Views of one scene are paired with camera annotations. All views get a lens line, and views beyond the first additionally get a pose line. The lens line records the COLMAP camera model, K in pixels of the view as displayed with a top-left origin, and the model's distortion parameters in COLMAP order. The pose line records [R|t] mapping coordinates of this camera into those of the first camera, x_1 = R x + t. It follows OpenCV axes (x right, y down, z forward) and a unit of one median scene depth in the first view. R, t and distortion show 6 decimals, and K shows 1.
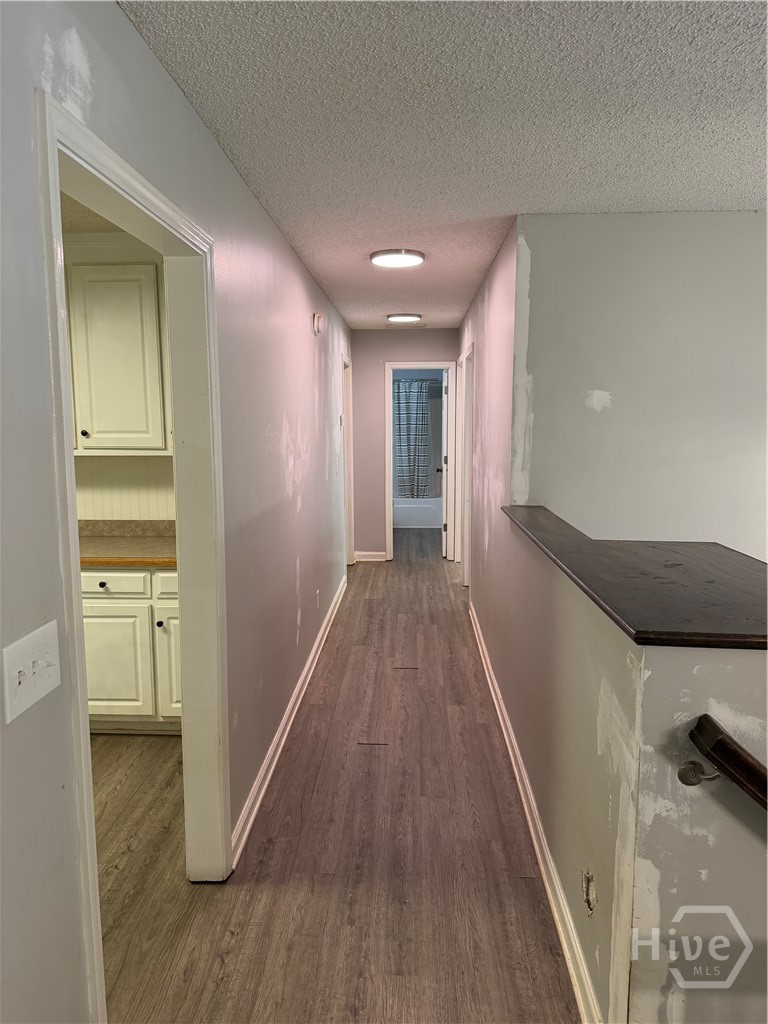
lens RADIAL K [[726.0, 0, 382.5], [0, 726.0, 507.8], [0, 0, 1]] dist [0.045393, -0.059406]
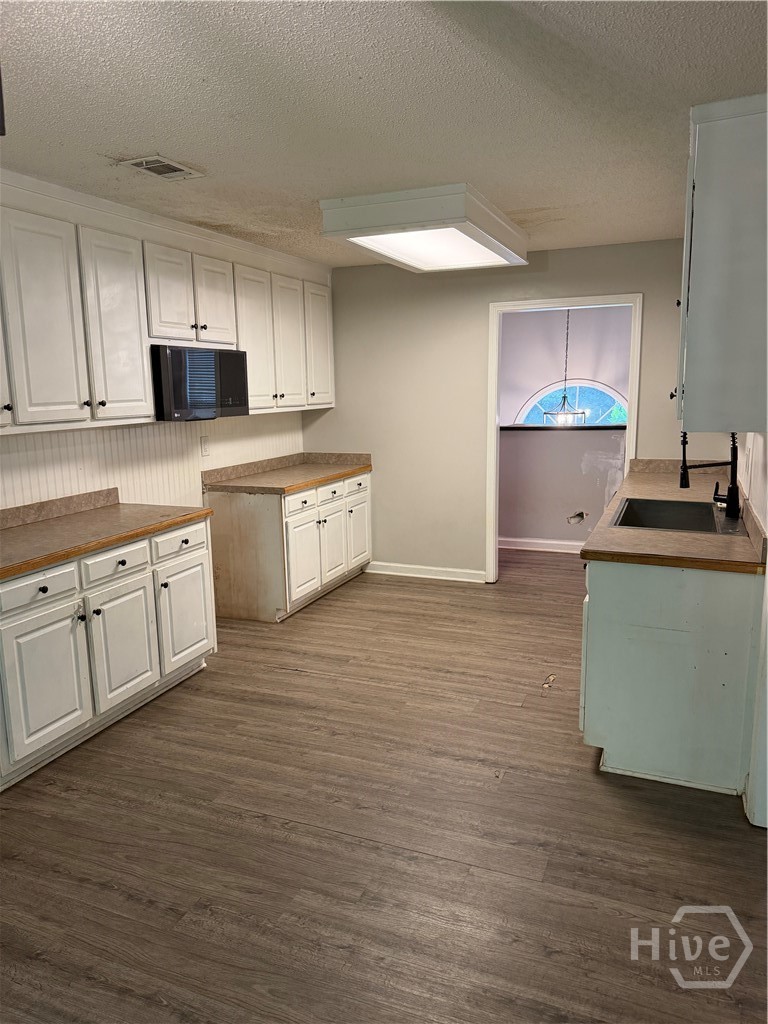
lens RADIAL K [[726.0, 0, 385.4], [0, 726.0, 514.3], [0, 0, 1]] dist [0.045393, -0.059406]
pose [[0.330853, -0.168461, 0.928524, -2.330664], [0.137497, 0.982043, 0.129178, -0.044104], [-0.933612, 0.084930, 0.348074, 0.476394]]
